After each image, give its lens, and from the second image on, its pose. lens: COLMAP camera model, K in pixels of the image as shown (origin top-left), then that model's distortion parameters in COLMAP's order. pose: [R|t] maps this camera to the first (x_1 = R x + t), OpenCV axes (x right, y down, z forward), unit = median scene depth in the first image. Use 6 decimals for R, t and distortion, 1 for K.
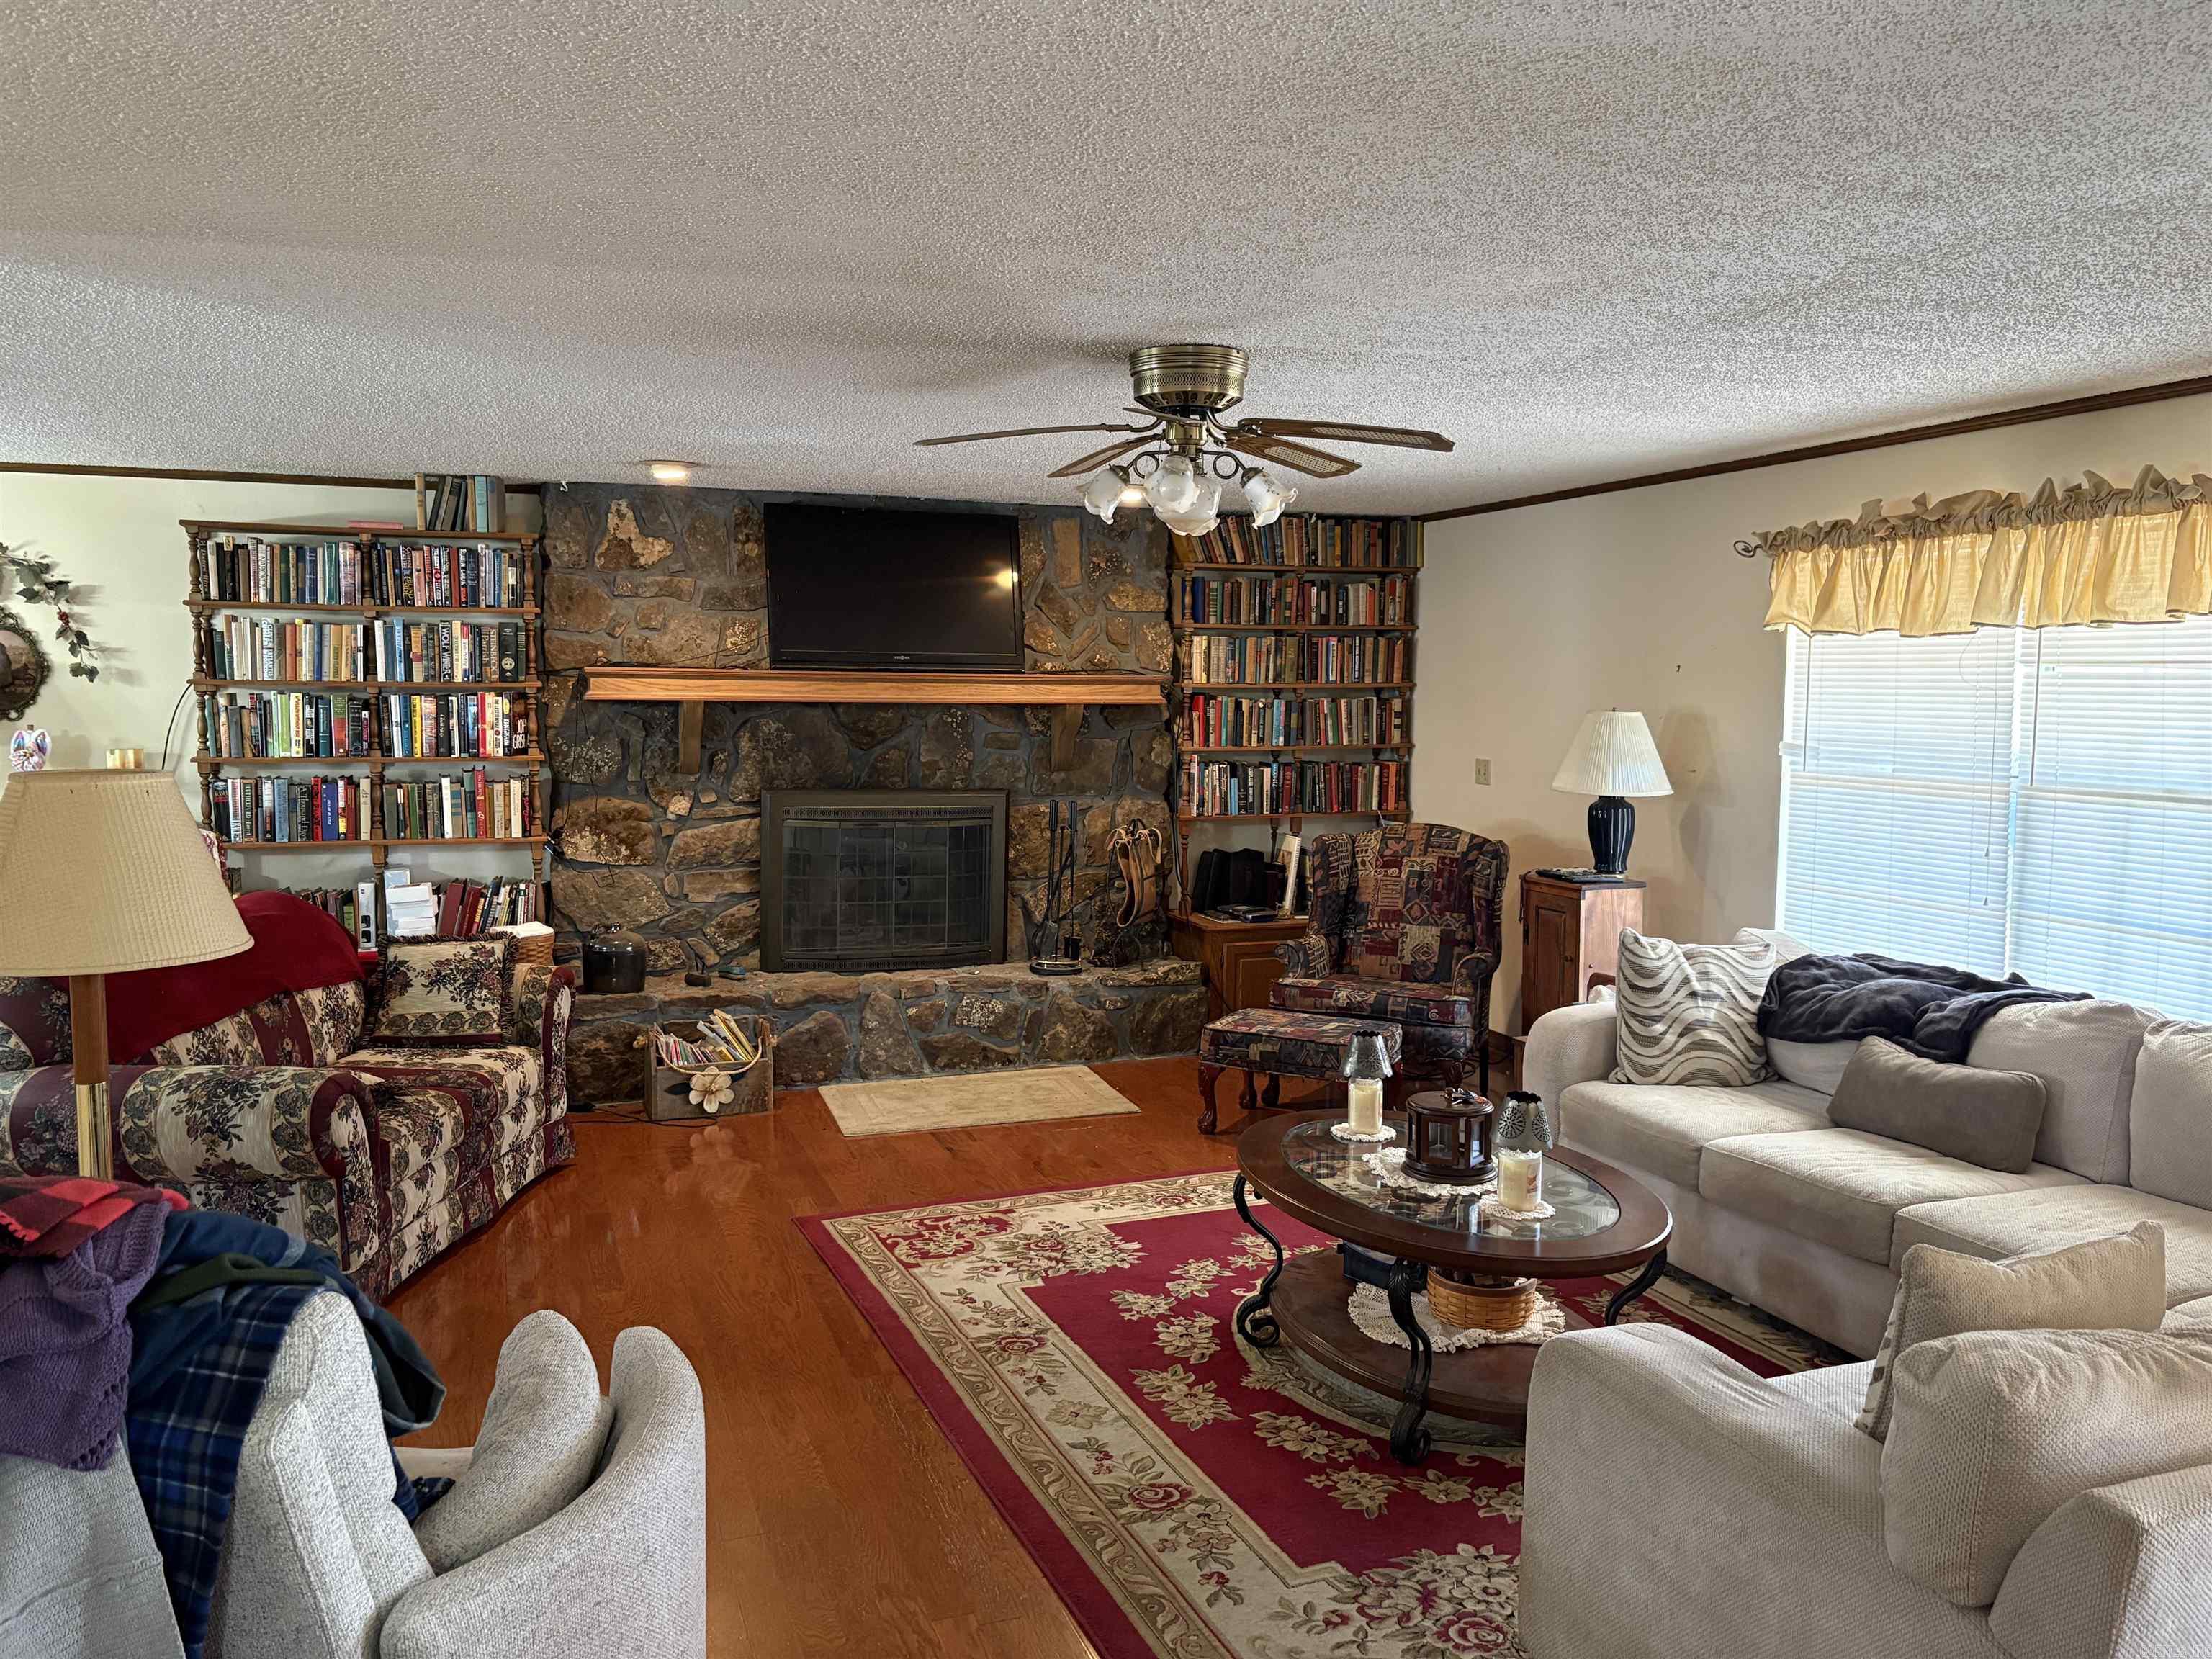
lens RADIAL K [[1675.0, 0, 1111.6], [0, 1675.0, 824.9], [0, 0, 1]] dist [0.076511, -0.091347]
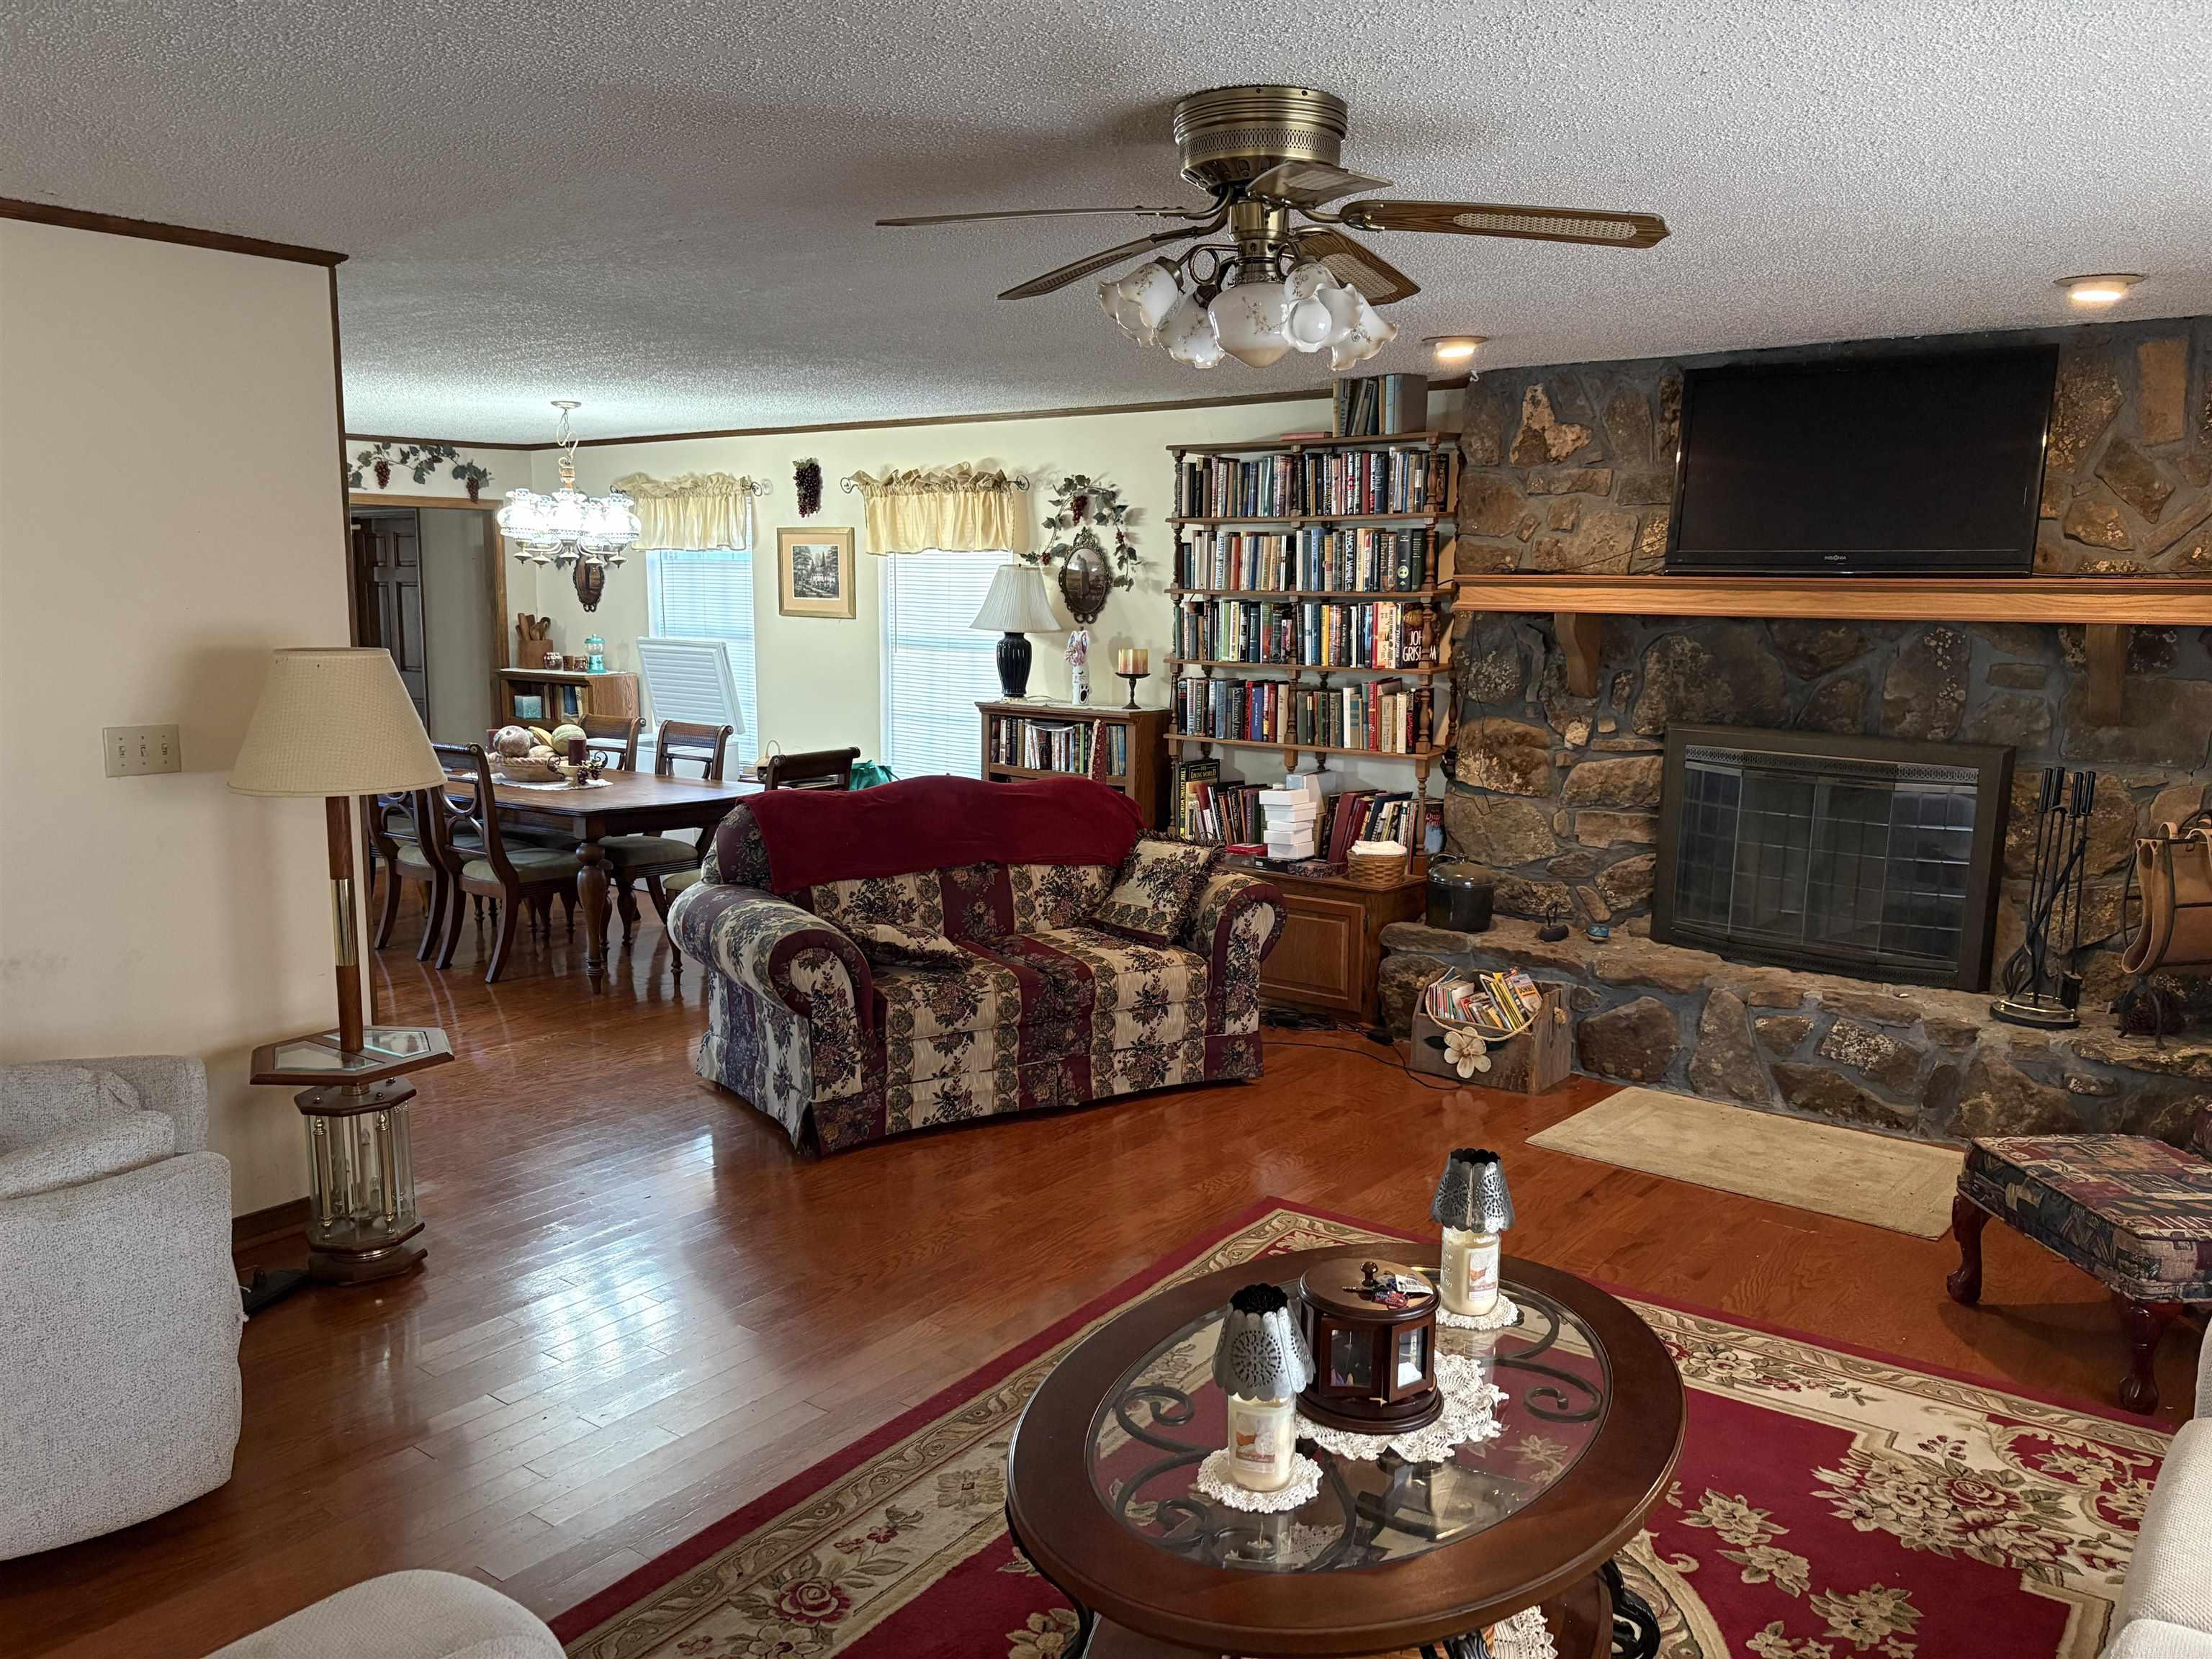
lens RADIAL K [[1675.0, 0, 1111.6], [0, 1675.0, 824.9], [0, 0, 1]] dist [0.076511, -0.091347]
pose [[0.528198, 0.120323, -0.840553, 0.374186], [-0.077824, 0.992603, 0.093185, -0.028447], [0.845547, 0.016195, 0.533655, 0.347187]]
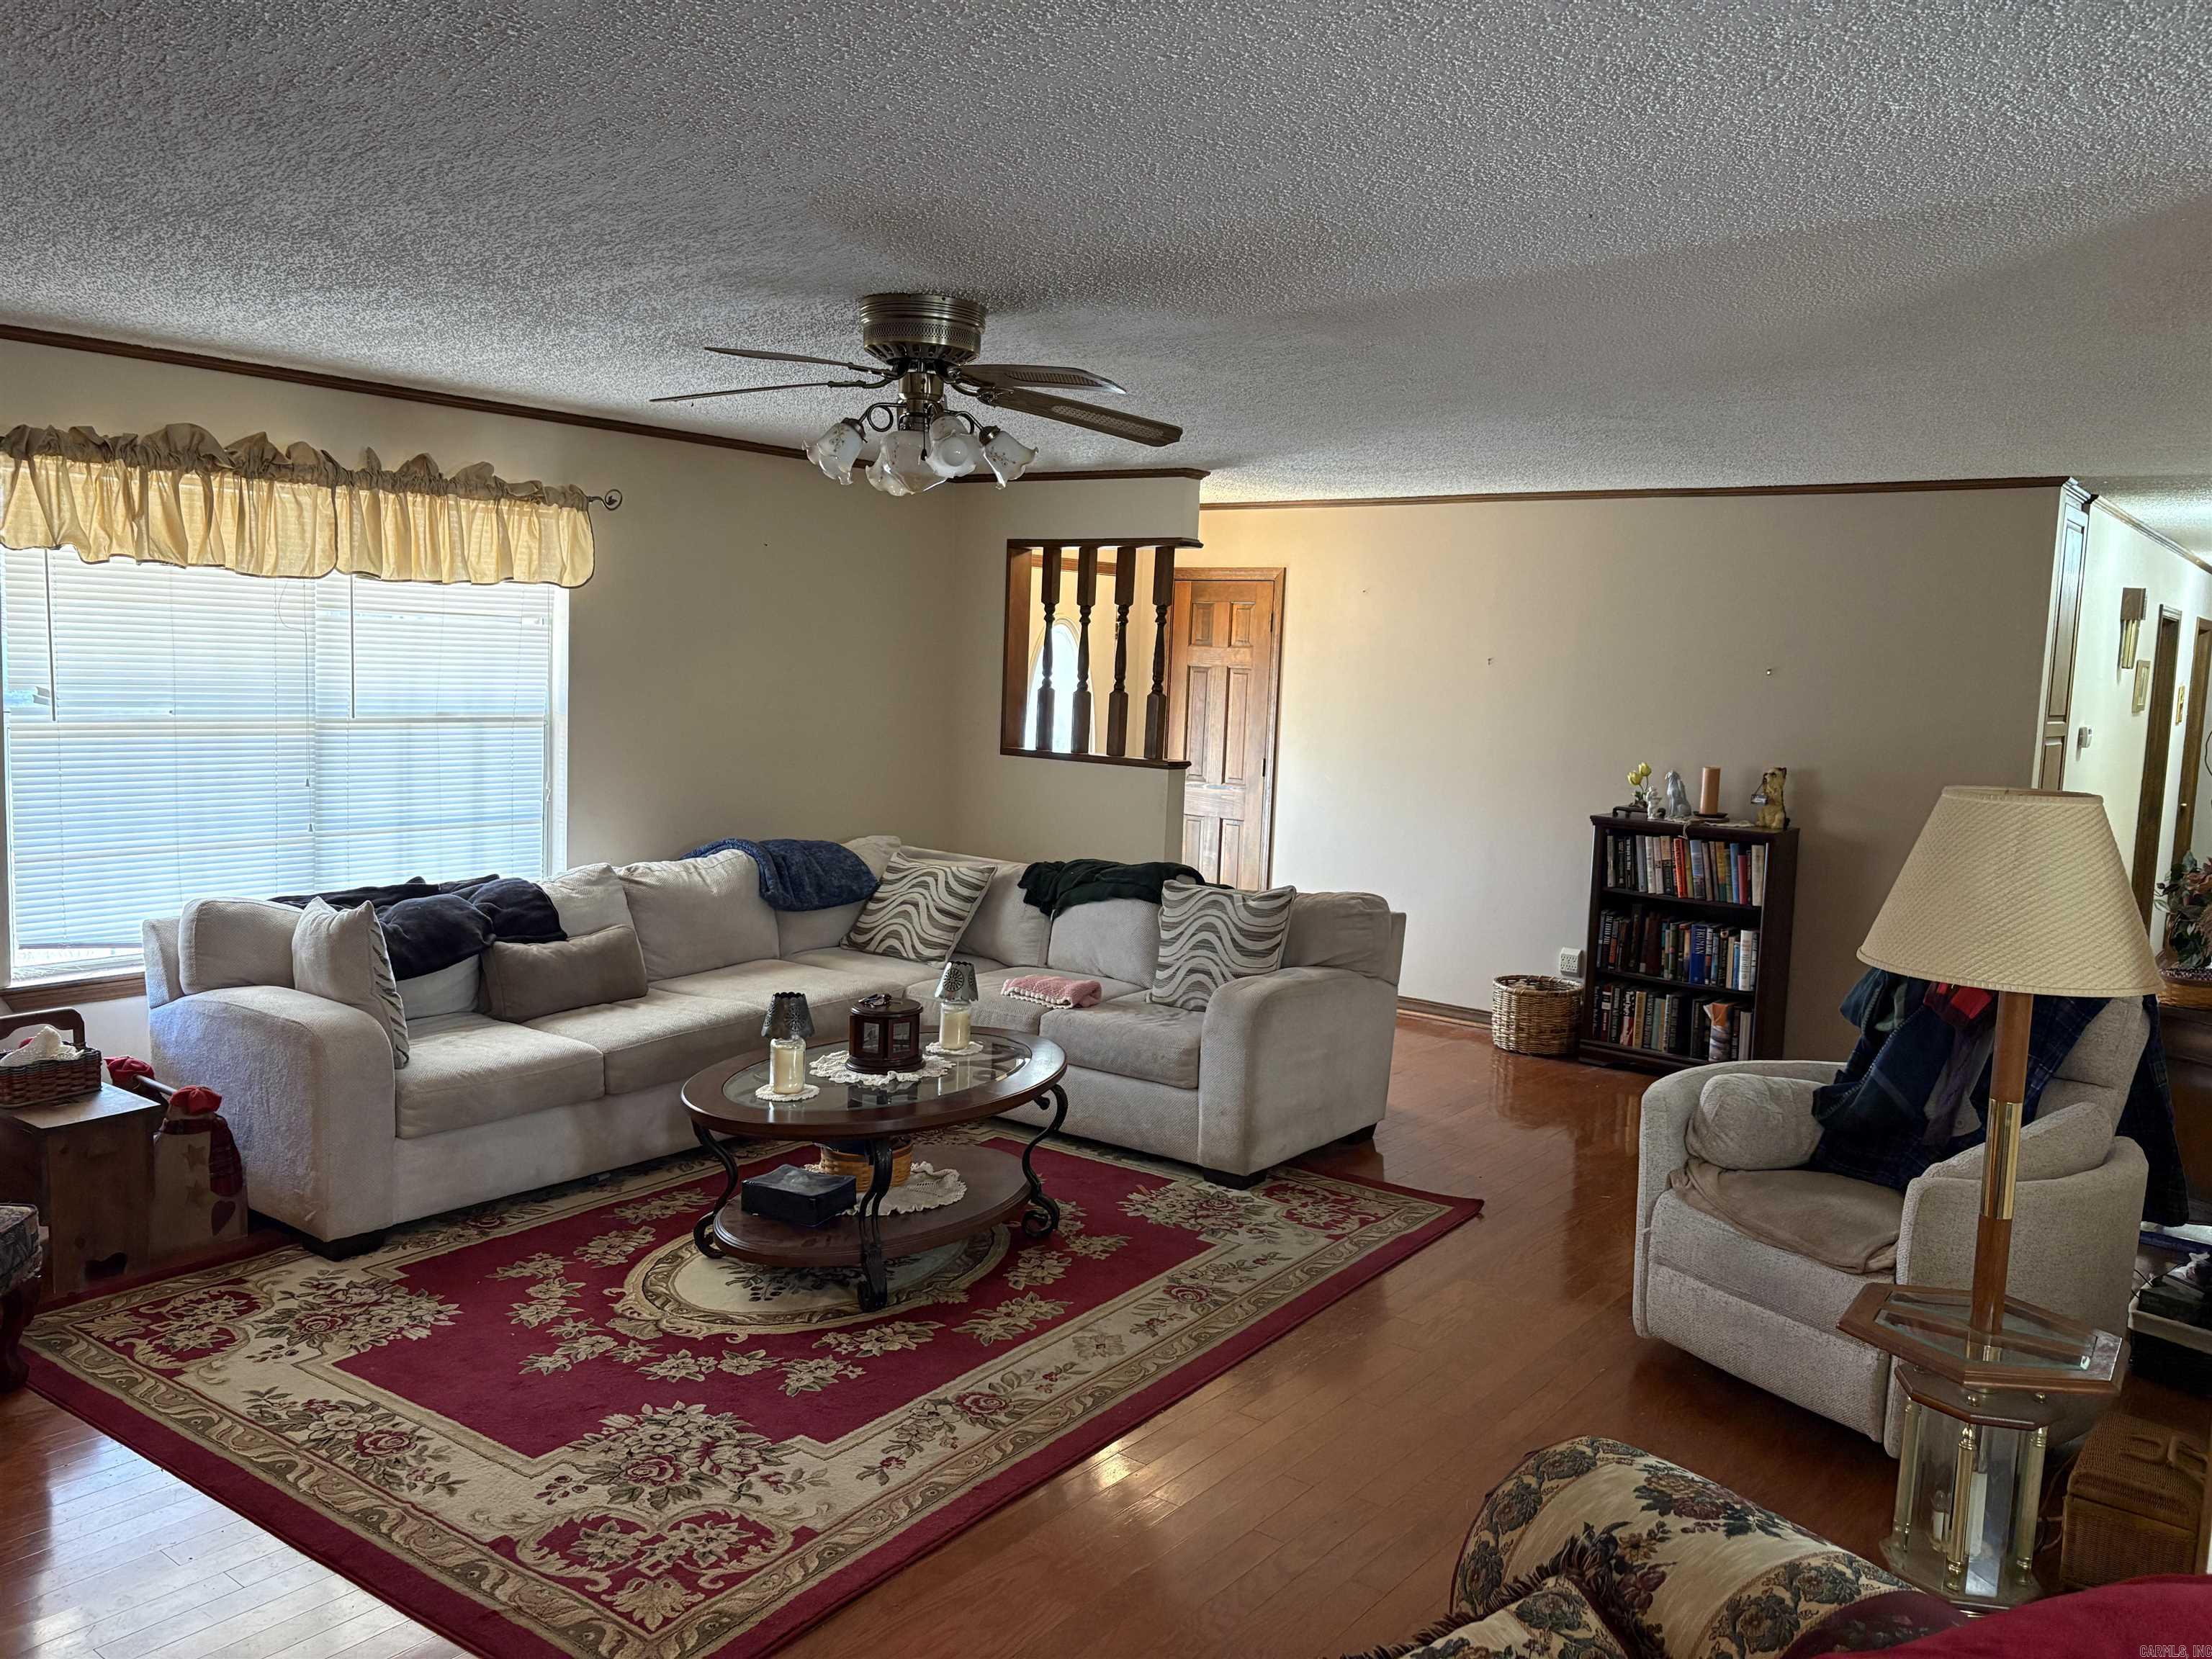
lens RADIAL K [[1675.0, 0, 1111.6], [0, 1675.0, 824.9], [0, 0, 1]] dist [0.076511, -0.091347]
pose [[-0.526686, -0.110137, 0.842895, -0.499237], [0.034756, 0.987952, 0.150808, -0.076773], [-0.849349, 0.108724, -0.516513, 0.849425]]
